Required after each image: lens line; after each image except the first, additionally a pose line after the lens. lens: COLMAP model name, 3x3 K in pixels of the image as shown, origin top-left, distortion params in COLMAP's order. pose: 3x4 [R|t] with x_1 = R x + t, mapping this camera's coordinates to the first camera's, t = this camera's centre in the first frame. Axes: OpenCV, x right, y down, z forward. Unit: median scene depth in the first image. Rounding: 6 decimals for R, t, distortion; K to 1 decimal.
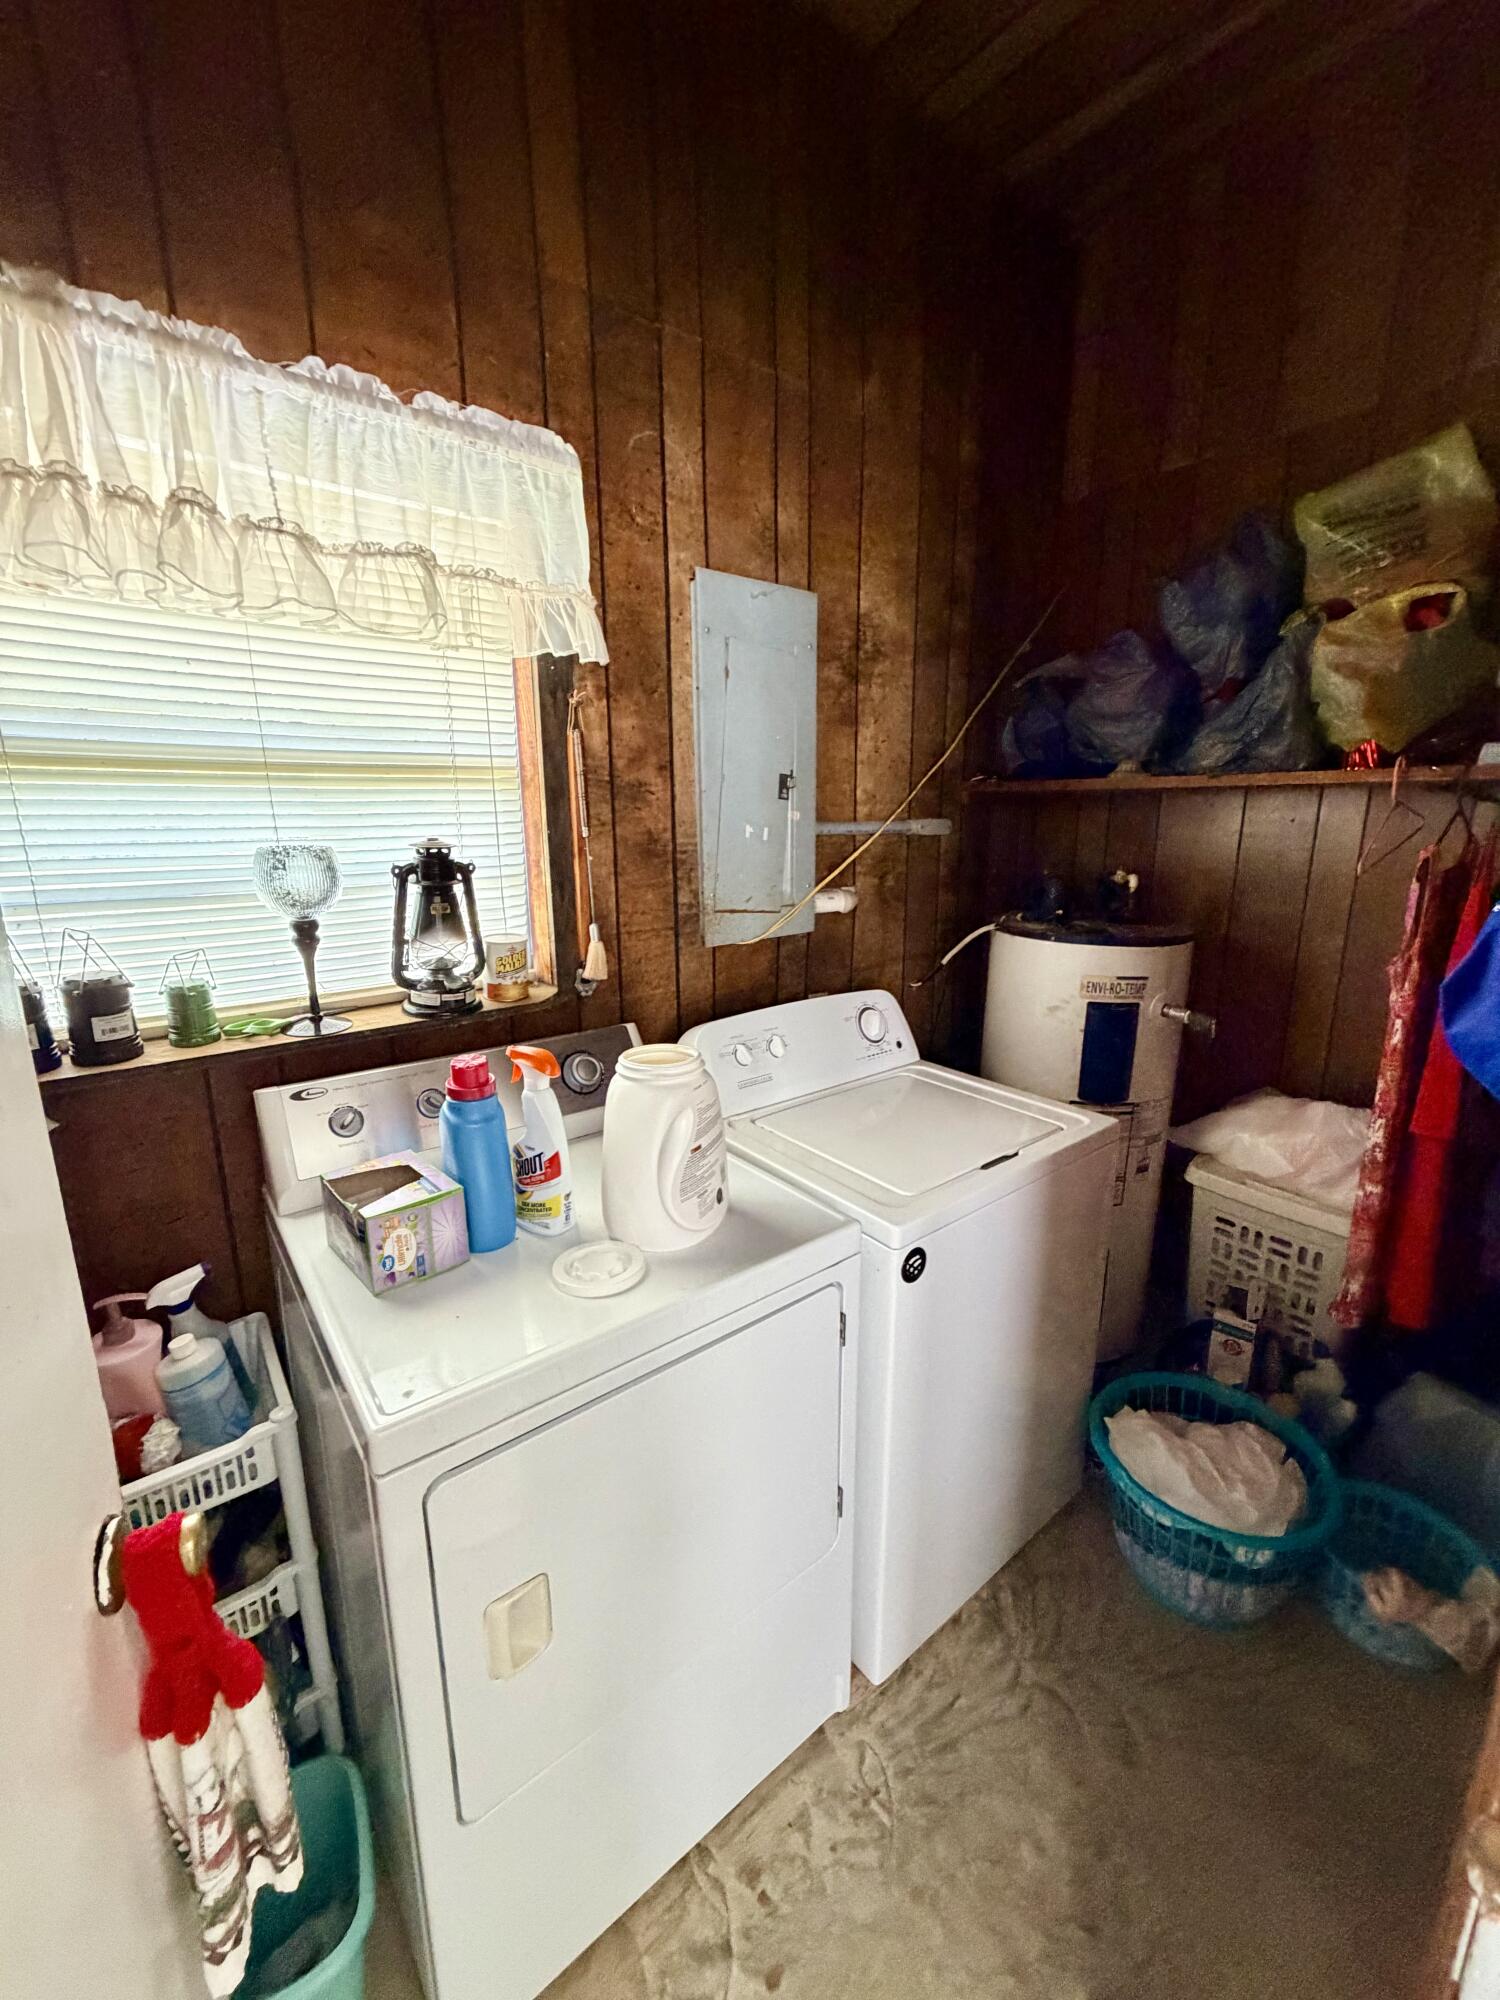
lens RADIAL K [[801.0, 0, 748.6], [0, 801.0, 995.1], [0, 0, 1]] dist [0.002547, 0.000119]
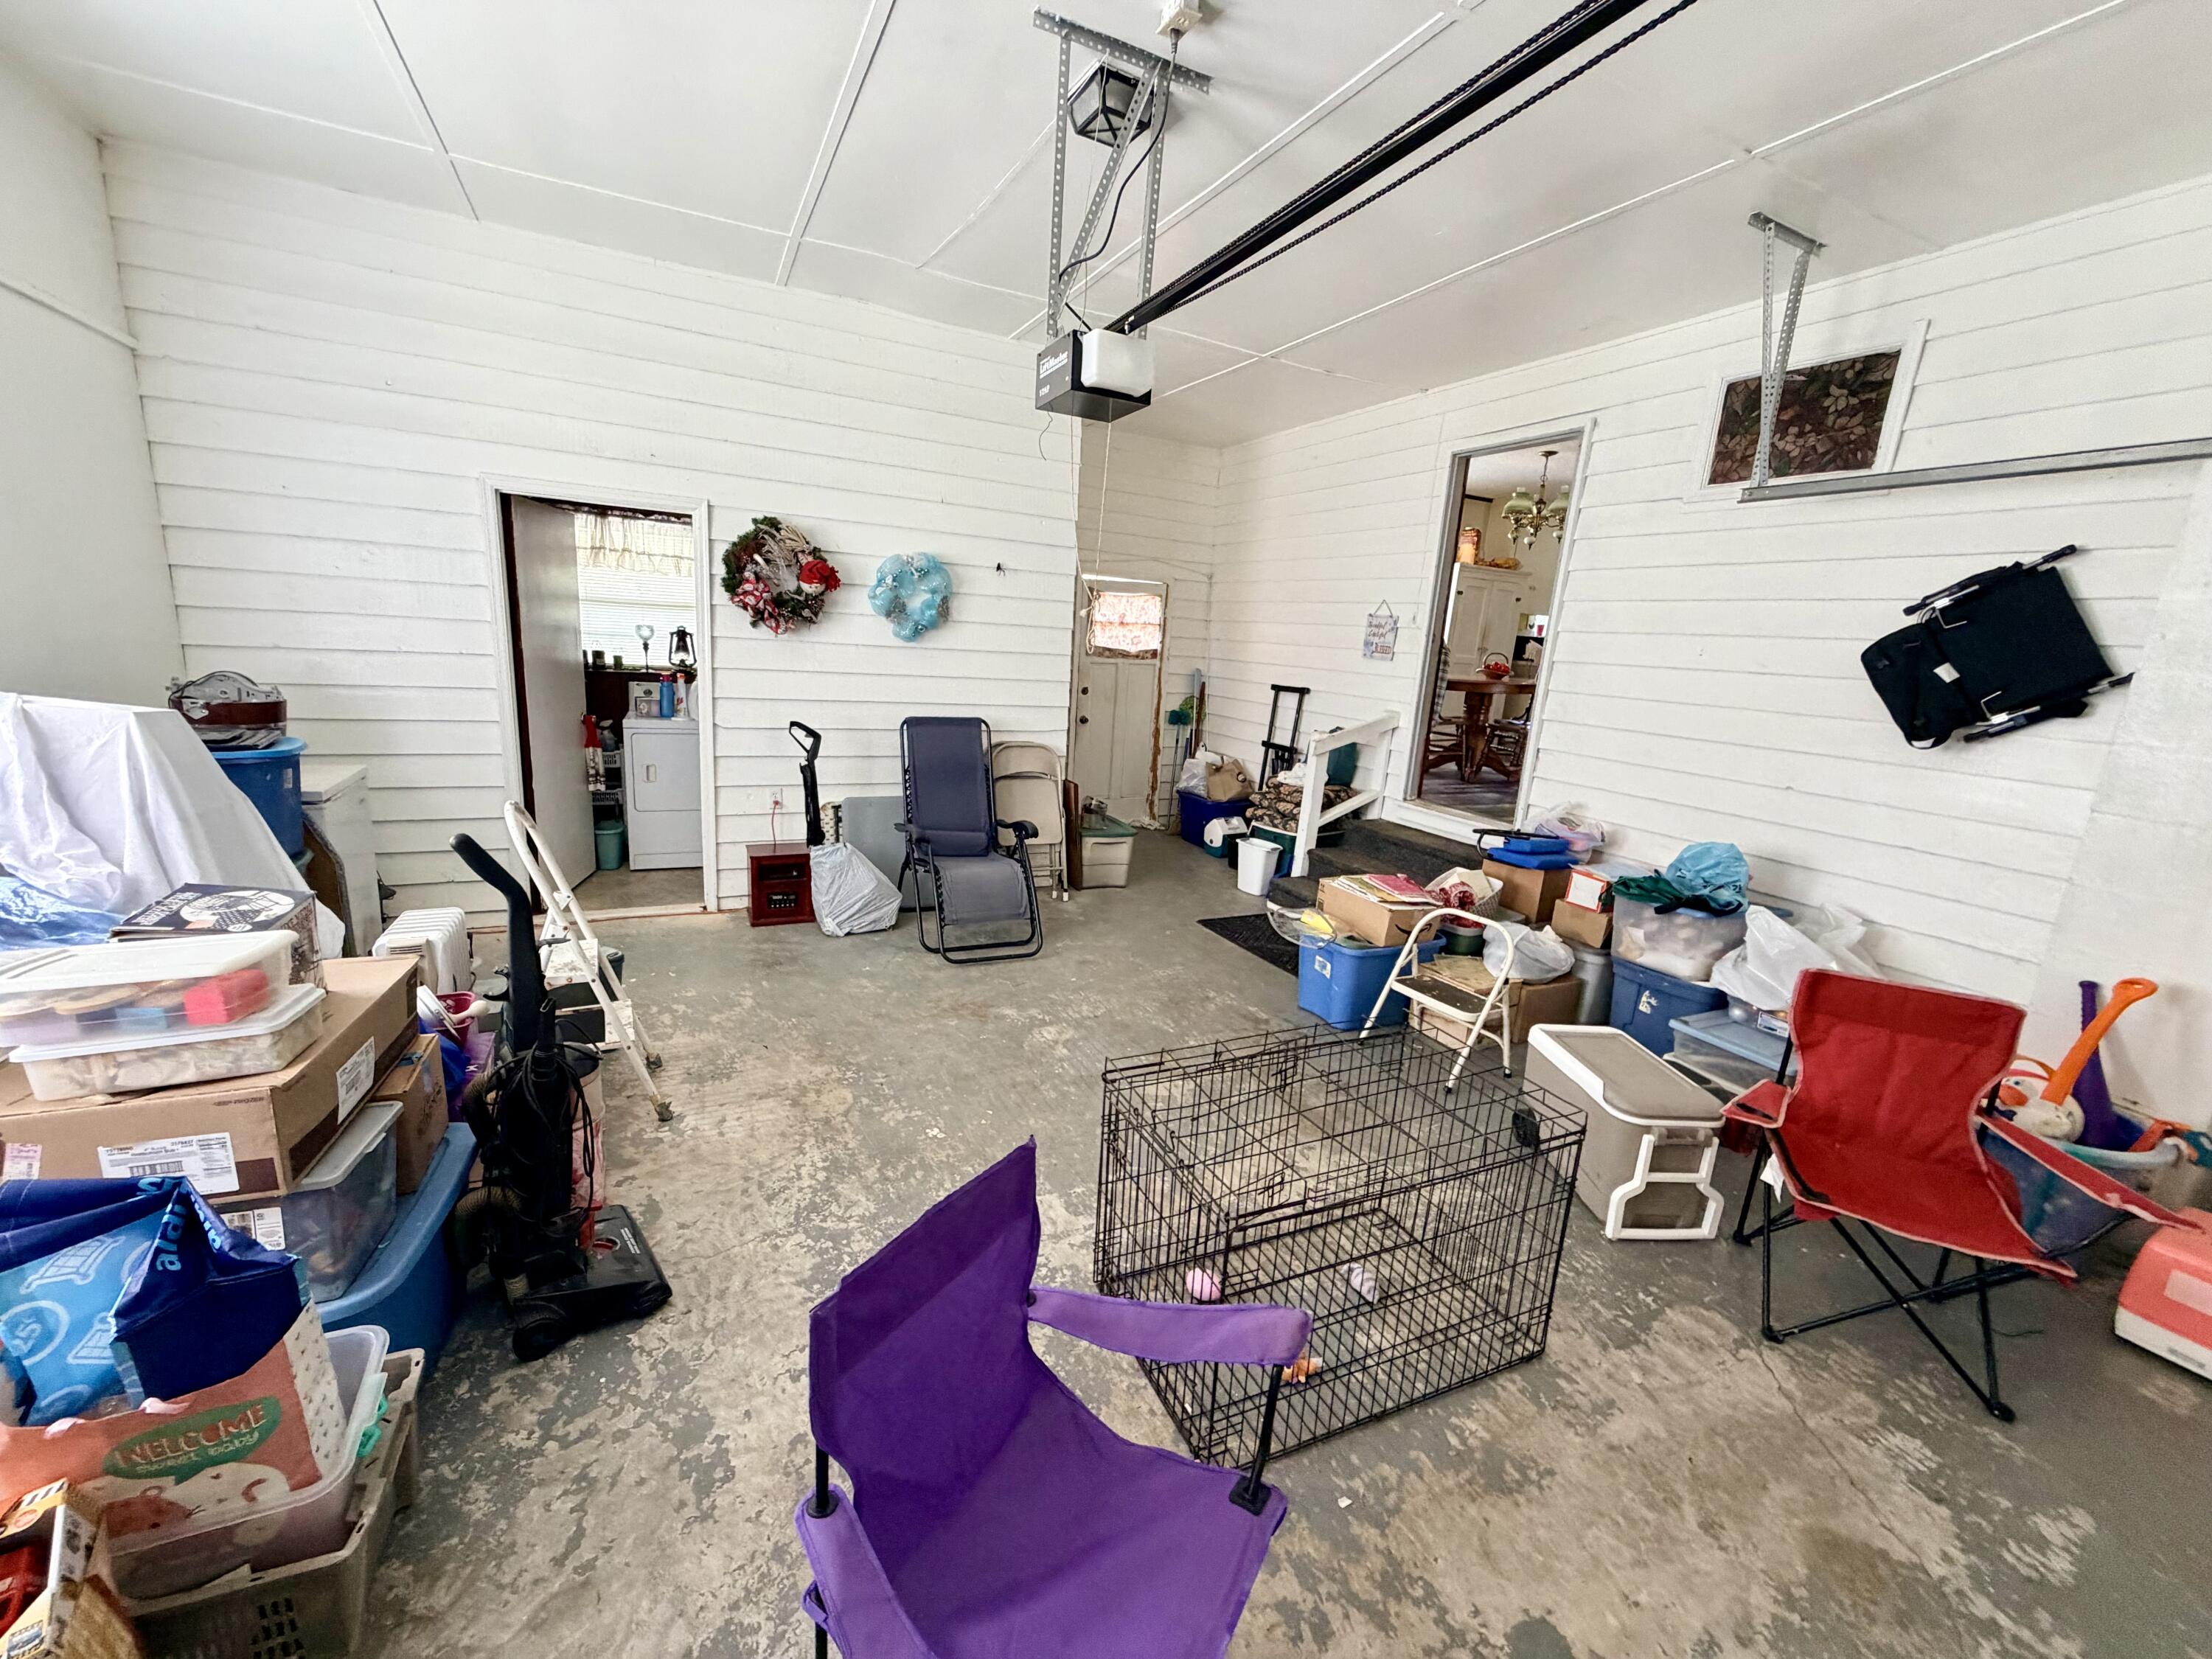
lens RADIAL K [[886.0, 0, 1100.2], [0, 886.0, 833.7], [0, 0, 1]] dist [0.002547, 0.000119]
pose [[0.974373, 0.110121, -0.196139, 2.768607], [-0.113116, 0.993573, -0.004097, 0.646401], [0.194427, 0.026179, 0.980568, -3.029585]]
